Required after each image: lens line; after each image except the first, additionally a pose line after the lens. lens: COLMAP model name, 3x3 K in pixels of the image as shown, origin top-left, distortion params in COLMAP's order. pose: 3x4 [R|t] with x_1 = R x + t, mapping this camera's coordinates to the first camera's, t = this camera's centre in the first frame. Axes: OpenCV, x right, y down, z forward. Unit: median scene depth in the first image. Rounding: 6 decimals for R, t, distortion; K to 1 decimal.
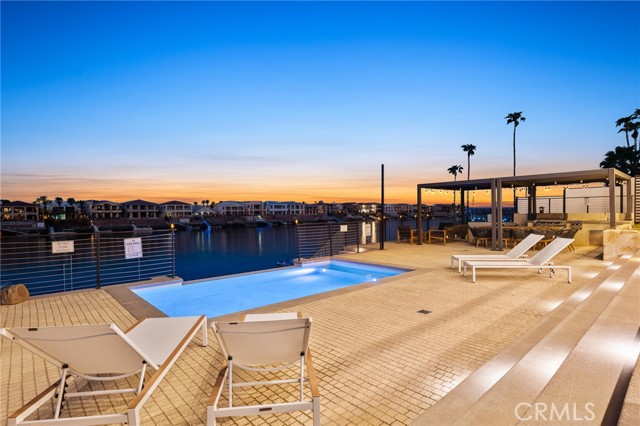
lens RADIAL K [[324.6, 0, 322.7], [0, 324.6, 213.8], [0, 0, 1]] dist [-0.003902, 0.002525]
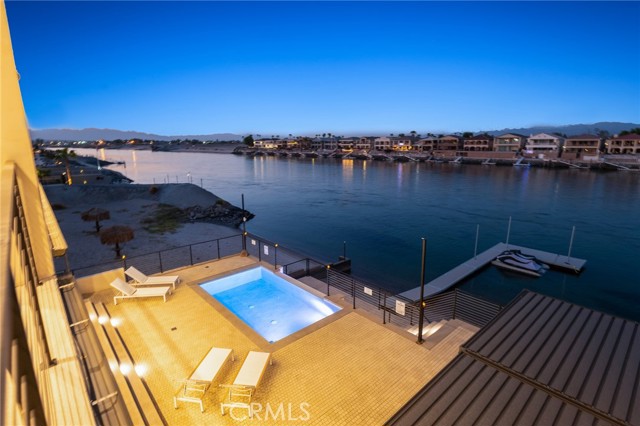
lens RADIAL K [[320.1, 0, 316.4], [0, 320.1, 219.8], [0, 0, 1]] dist [-0.005780, 0.002531]
pose [[0.006456, 0.243742, -0.969819, 0.171933], [-0.001126, 0.969840, 0.243740, -0.072385], [0.999979, -0.000482, 0.006536, 0.150321]]
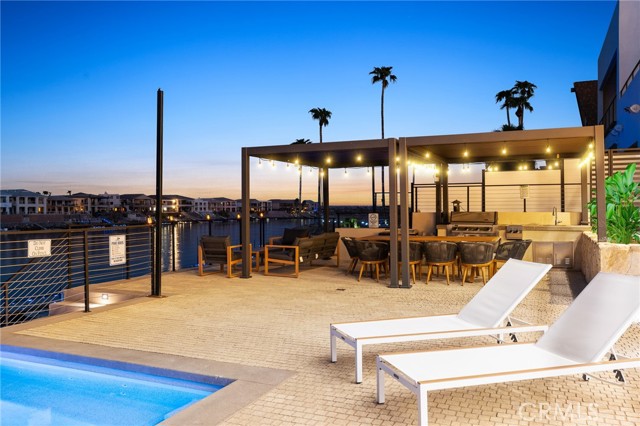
lens RADIAL K [[516.3, 0, 316.4], [0, 516.3, 209.8], [0, 0, 1]] dist [0.009206, -0.010279]
pose [[0.911972, 0.010671, 0.410113, 0.019855], [-0.007412, 0.999927, -0.009535, 0.001108], [-0.410184, 0.005655, 0.911985, 0.064967]]
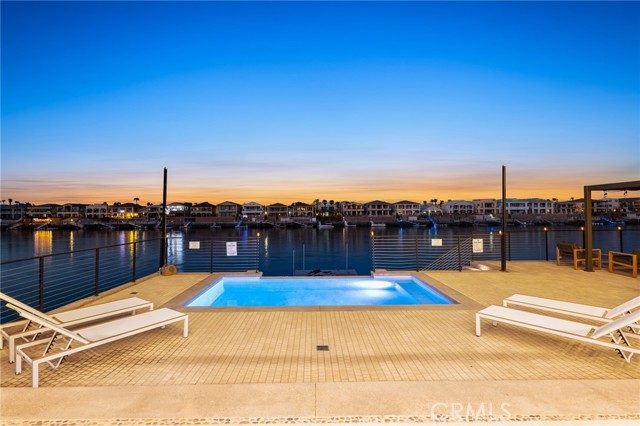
lens RADIAL K [[304.1, 0, 316.3], [0, 304.1, 207.7], [0, 0, 1]] dist [0.006698, 0.000687]
pose [[0.749662, -0.003854, -0.661809, 0.068346], [-0.005390, 0.999914, -0.011928, -0.007310], [0.661798, 0.012509, 0.749577, 0.024320]]
